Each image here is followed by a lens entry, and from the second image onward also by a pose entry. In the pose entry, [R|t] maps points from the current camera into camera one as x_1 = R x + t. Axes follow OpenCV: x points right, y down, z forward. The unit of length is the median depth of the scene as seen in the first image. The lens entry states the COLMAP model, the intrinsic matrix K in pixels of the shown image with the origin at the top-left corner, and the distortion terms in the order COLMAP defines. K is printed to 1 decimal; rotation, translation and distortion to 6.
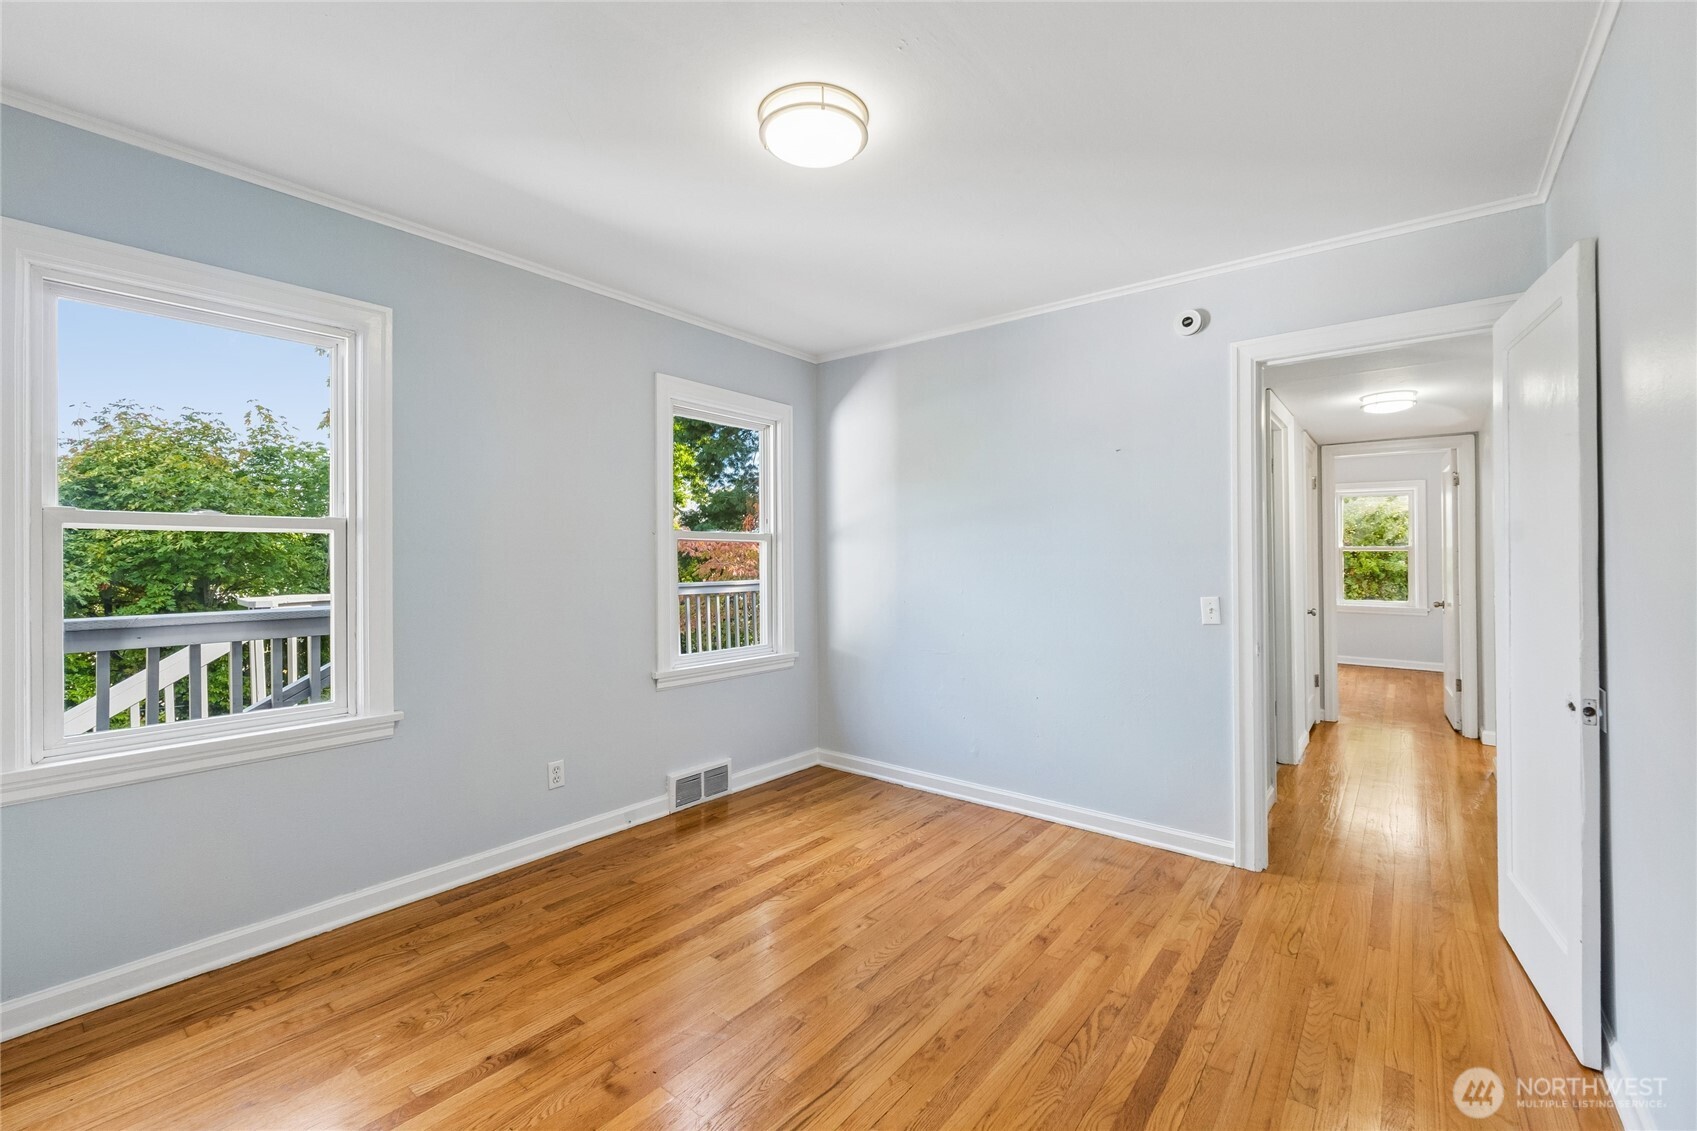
lens RADIAL K [[720.6, 0, 865.7], [0, 720.6, 572.4], [0, 0, 1]] dist [-0.009629, -0.000136]
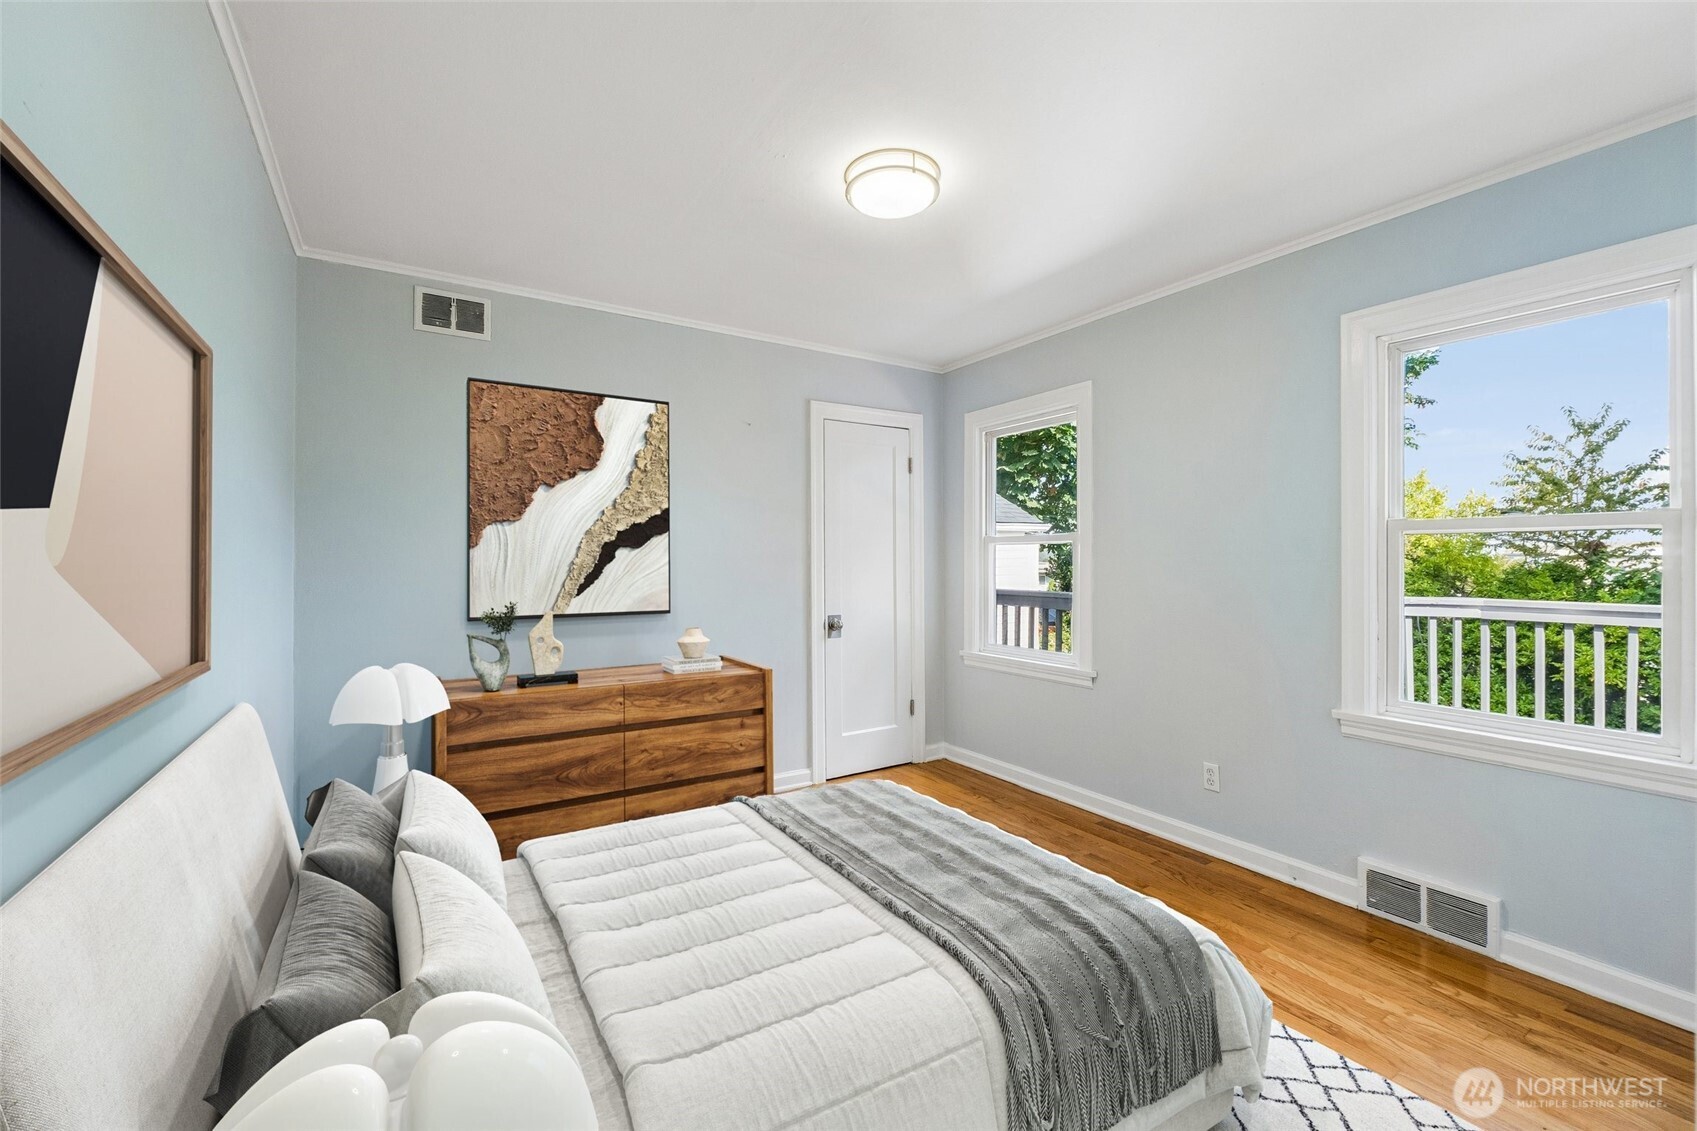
lens RADIAL K [[708.5, 0, 844.5], [0, 708.5, 579.7], [0, 0, 1]] dist [-0.002223, -0.000358]
pose [[-0.347648, 0.029217, -0.937170, 0.628316], [-0.018993, 0.999090, 0.038193, -0.019158], [0.937433, 0.031078, -0.346777, 0.814297]]
